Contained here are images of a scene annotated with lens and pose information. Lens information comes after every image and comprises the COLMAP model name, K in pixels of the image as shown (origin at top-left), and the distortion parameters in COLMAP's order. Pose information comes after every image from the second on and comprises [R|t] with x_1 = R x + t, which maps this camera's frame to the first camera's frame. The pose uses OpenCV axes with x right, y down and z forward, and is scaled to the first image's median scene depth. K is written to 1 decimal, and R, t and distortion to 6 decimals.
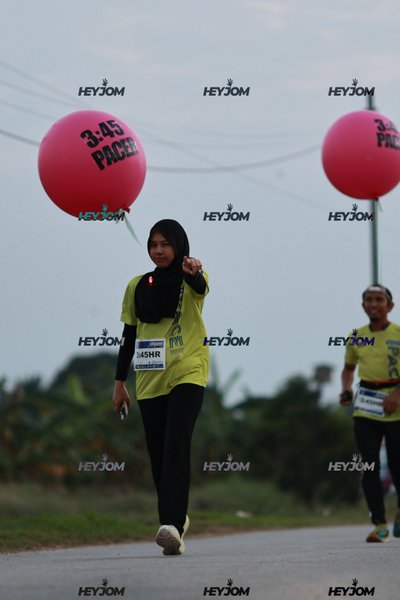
lens RADIAL K [[1829.9, 0, 200.0], [0, 1829.9, 300.0], [0, 0, 1]] dist [-0.135028, 1.939990]
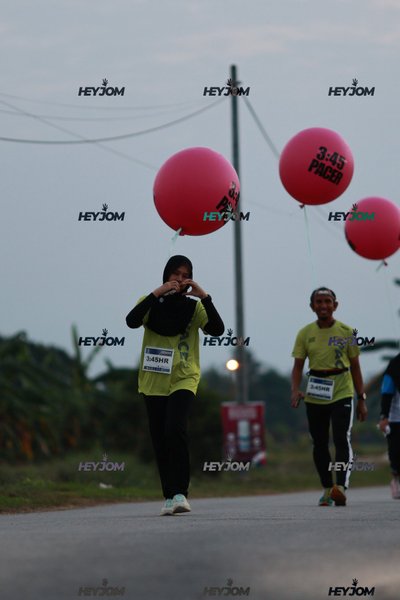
lens RADIAL K [[1829.9, 0, 200.0], [0, 1829.9, 300.0], [0, 0, 1]] dist [-0.135028, 1.939990]
pose [[1.000000, 0.000203, -0.000871, 0.076107], [-0.000203, 1.000000, -0.000178, 0.015496], [0.000871, 0.000178, 1.000000, -0.000287]]
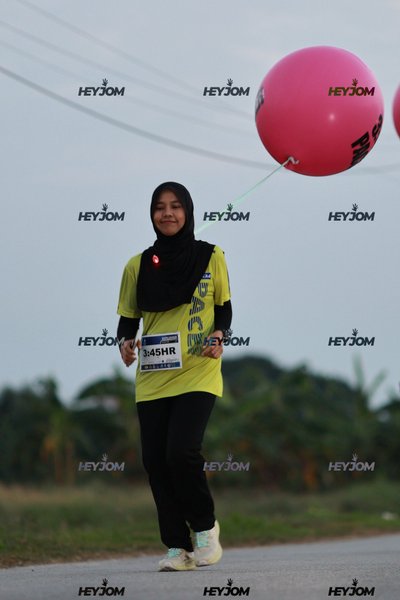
lens RADIAL K [[1829.9, 0, 200.0], [0, 1829.9, 300.0], [0, 0, 1]] dist [-0.135028, 1.939990]
pose [[1.000000, 0.000024, 0.000914, -0.080138], [-0.000024, 1.000000, 0.000012, -0.000914], [-0.000914, -0.000012, 1.000000, 0.002658]]
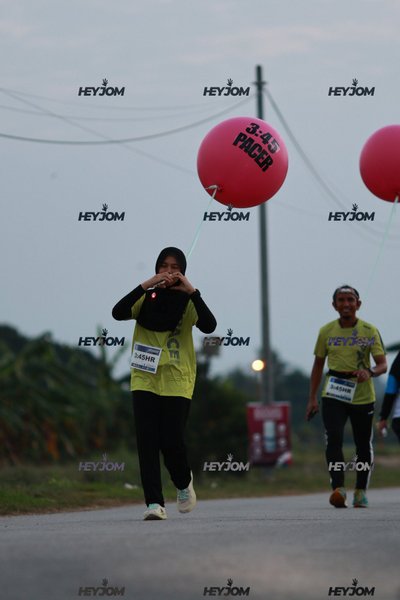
lens RADIAL K [[1829.9, 0, 200.0], [0, 1829.9, 300.0], [0, 0, 1]] dist [-0.135028, 1.939990]
pose [[1.000000, 0.000194, -0.000708, 0.061999], [-0.000194, 1.000000, -0.000169, 0.015274], [0.000708, 0.000169, 1.000000, -0.000212]]
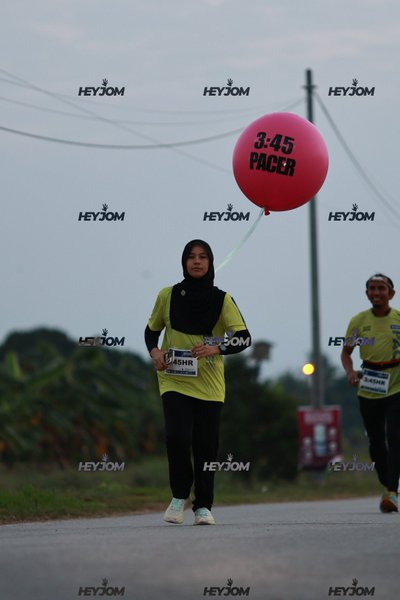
lens RADIAL K [[1829.9, 0, 200.0], [0, 1829.9, 300.0], [0, 0, 1]] dist [-0.135028, 1.939990]
pose [[1.000000, 0.000081, -0.000395, 0.034223], [-0.000081, 1.000000, -0.000146, 0.013083], [0.000395, 0.000146, 1.000000, 0.000394]]
